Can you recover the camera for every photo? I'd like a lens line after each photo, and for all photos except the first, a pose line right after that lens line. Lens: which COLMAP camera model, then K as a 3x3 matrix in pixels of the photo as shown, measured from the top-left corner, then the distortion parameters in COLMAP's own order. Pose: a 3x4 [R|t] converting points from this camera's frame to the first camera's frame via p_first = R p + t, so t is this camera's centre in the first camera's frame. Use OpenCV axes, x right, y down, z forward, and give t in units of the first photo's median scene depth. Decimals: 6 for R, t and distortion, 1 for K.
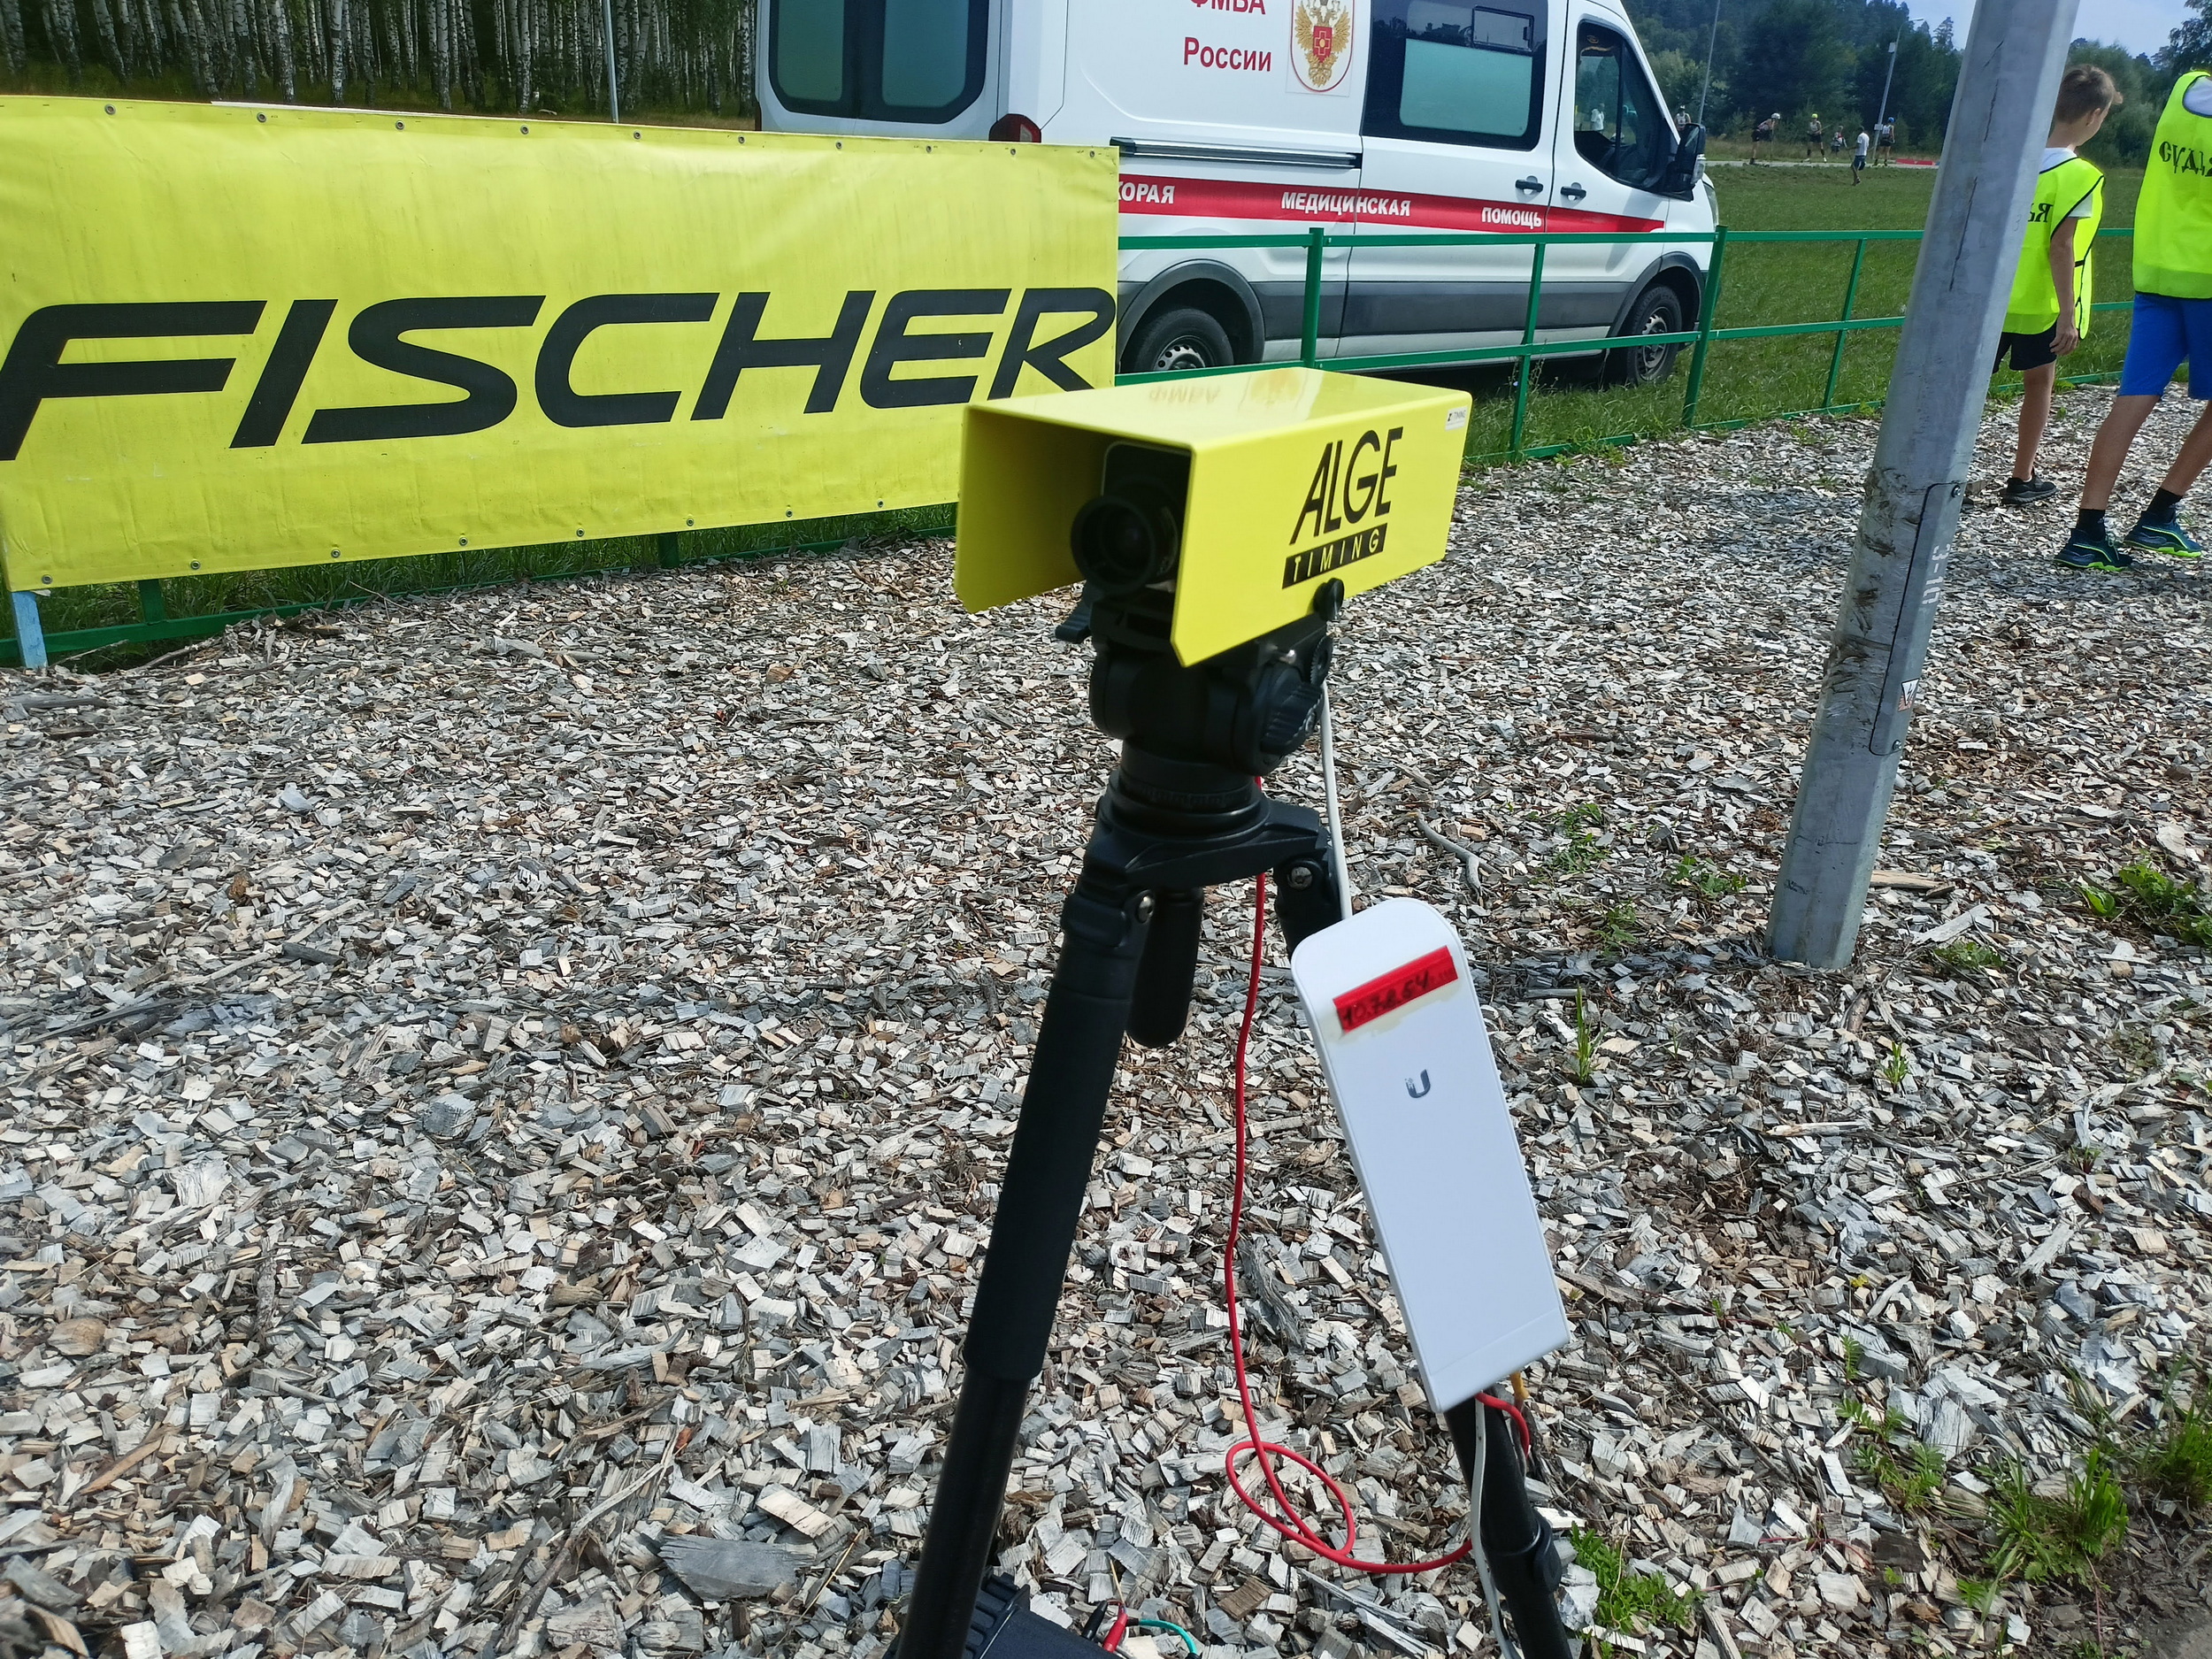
lens RADIAL K [[1734.0, 0, 1106.0], [0, 1734.0, 829.5], [0, 0, 1]] dist [0.048564, -0.018370]
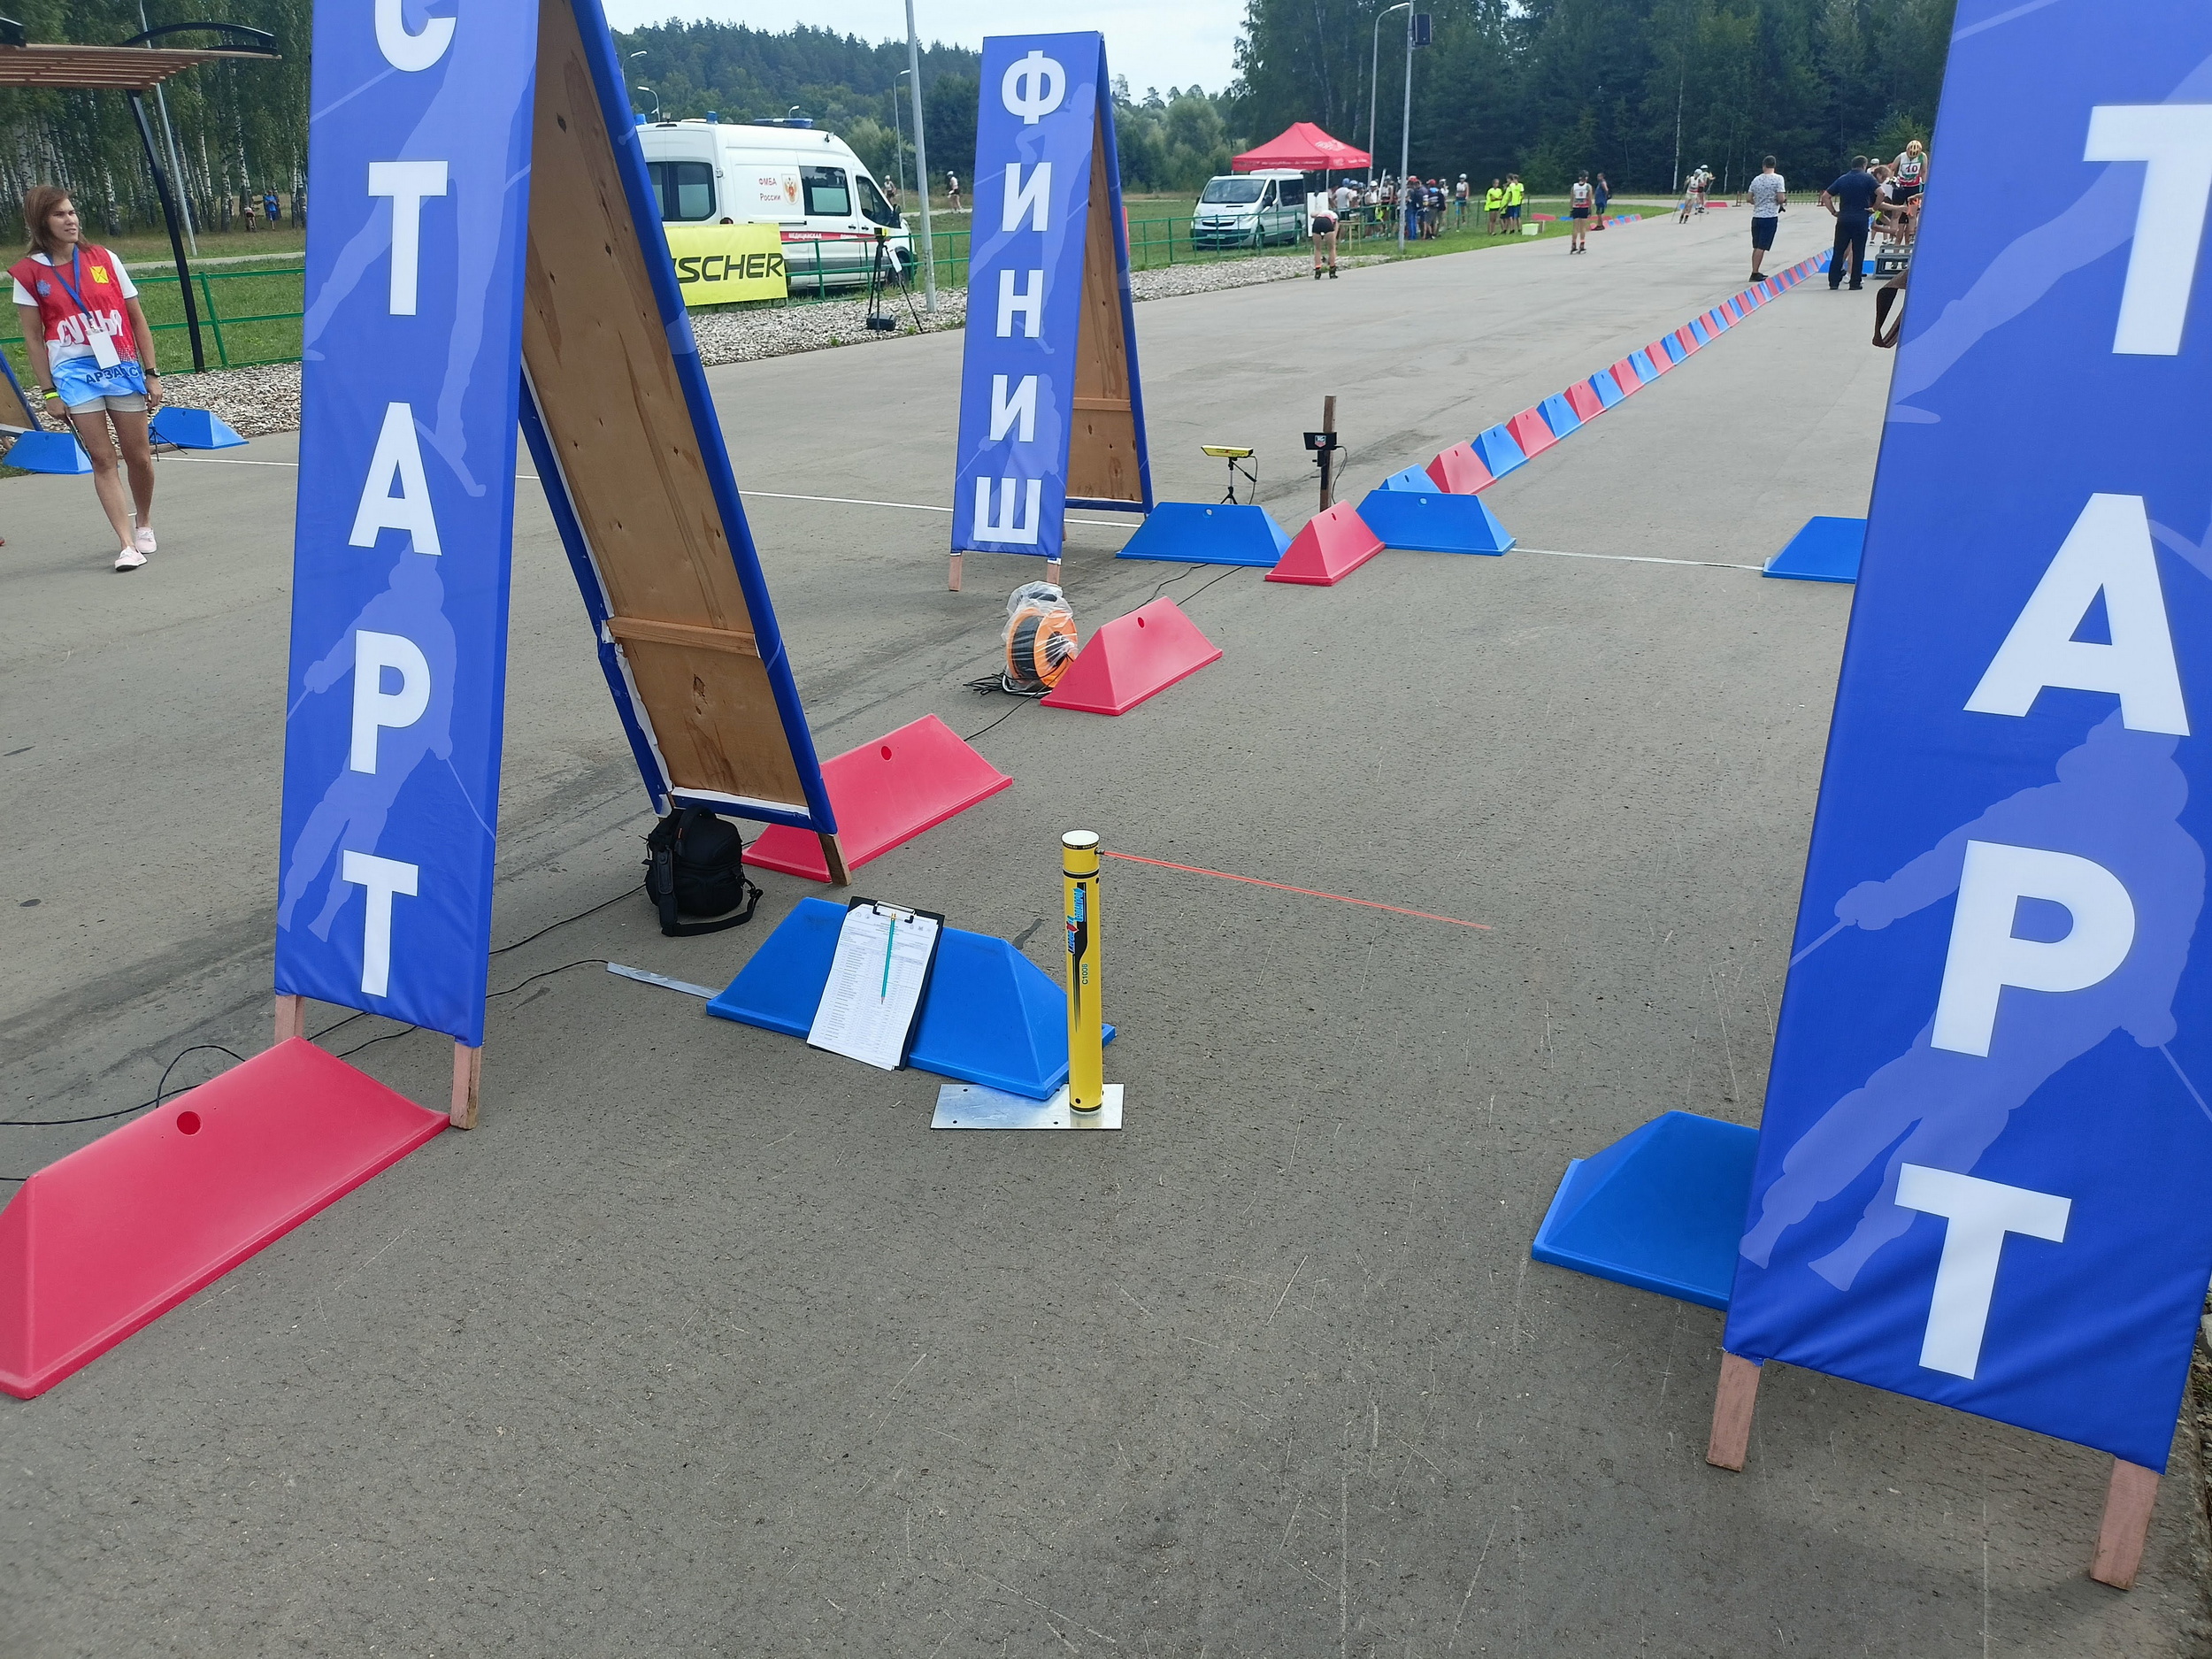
lens RADIAL K [[1734.0, 0, 1106.0], [0, 1734.0, 829.5], [0, 0, 1]] dist [0.048564, -0.018370]
pose [[0.915929, -0.200374, 0.347742, -0.884124], [0.211128, 0.977433, 0.007114, 1.044291], [-0.341320, 0.066902, 0.937563, -2.767352]]
